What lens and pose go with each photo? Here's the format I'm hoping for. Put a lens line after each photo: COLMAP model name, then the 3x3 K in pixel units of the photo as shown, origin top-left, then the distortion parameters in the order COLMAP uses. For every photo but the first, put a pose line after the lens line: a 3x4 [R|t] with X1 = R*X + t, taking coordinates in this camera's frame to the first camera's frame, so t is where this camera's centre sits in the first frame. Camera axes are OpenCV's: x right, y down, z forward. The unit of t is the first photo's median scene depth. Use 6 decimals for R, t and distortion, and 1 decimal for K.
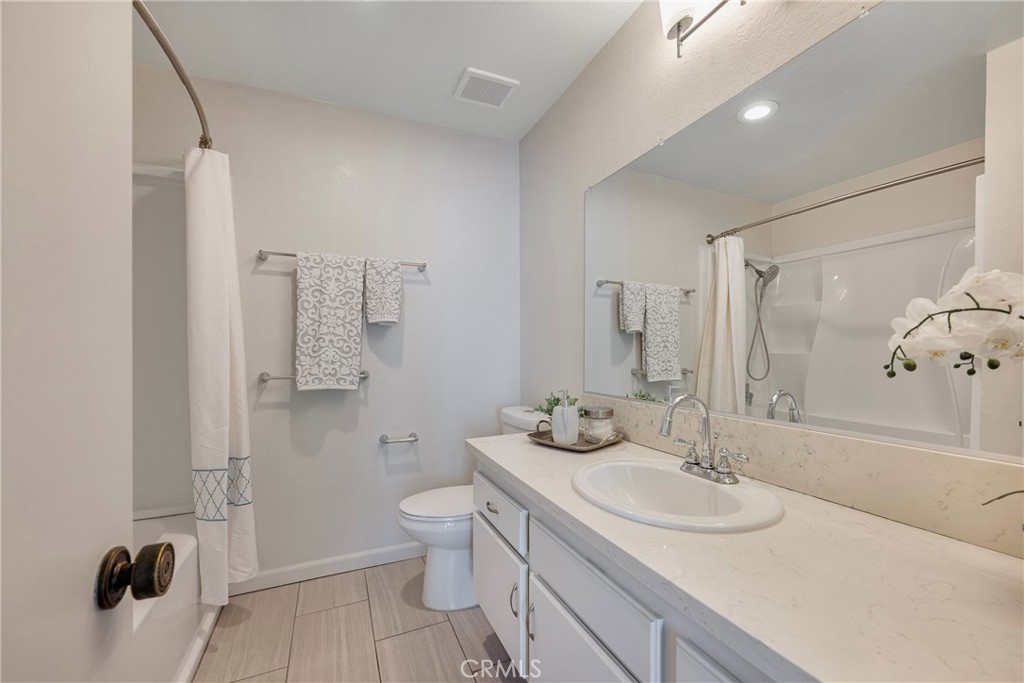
lens RADIAL K [[412.7, 0, 511.5], [0, 412.7, 352.0], [0, 0, 1]] dist [-0.000633, -0.000099]
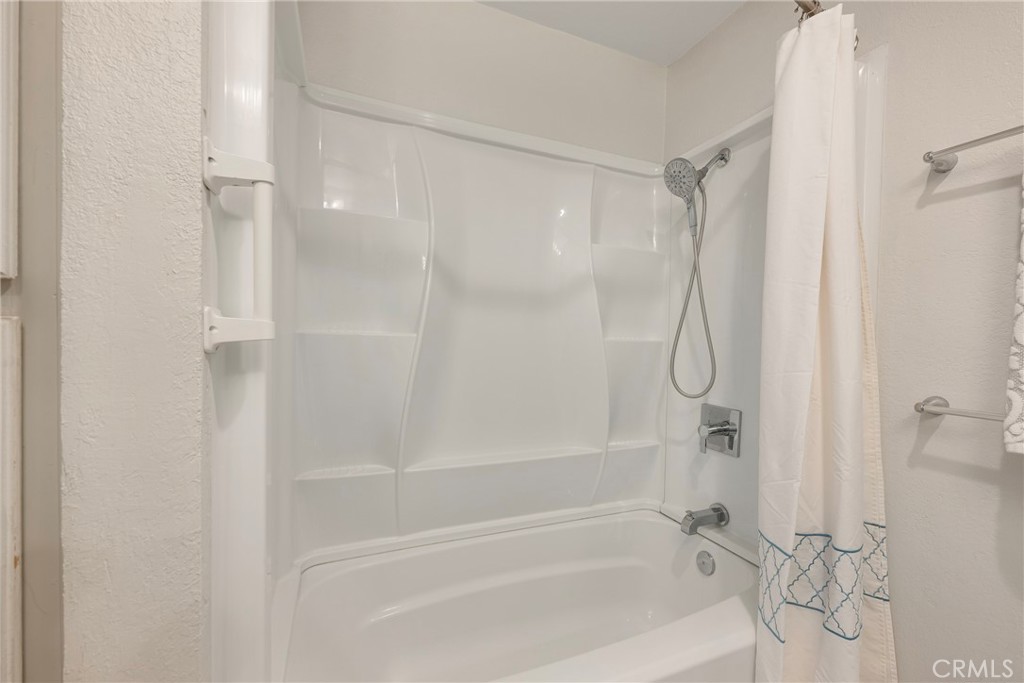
lens RADIAL K [[412.7, 0, 511.5], [0, 412.7, 352.0], [0, 0, 1]] dist [-0.000633, -0.000099]
pose [[-0.017951, 0.023466, -0.999563, -0.091320], [-0.030596, 0.999243, 0.024008, -0.001992], [0.999371, 0.031014, -0.017219, 0.497549]]
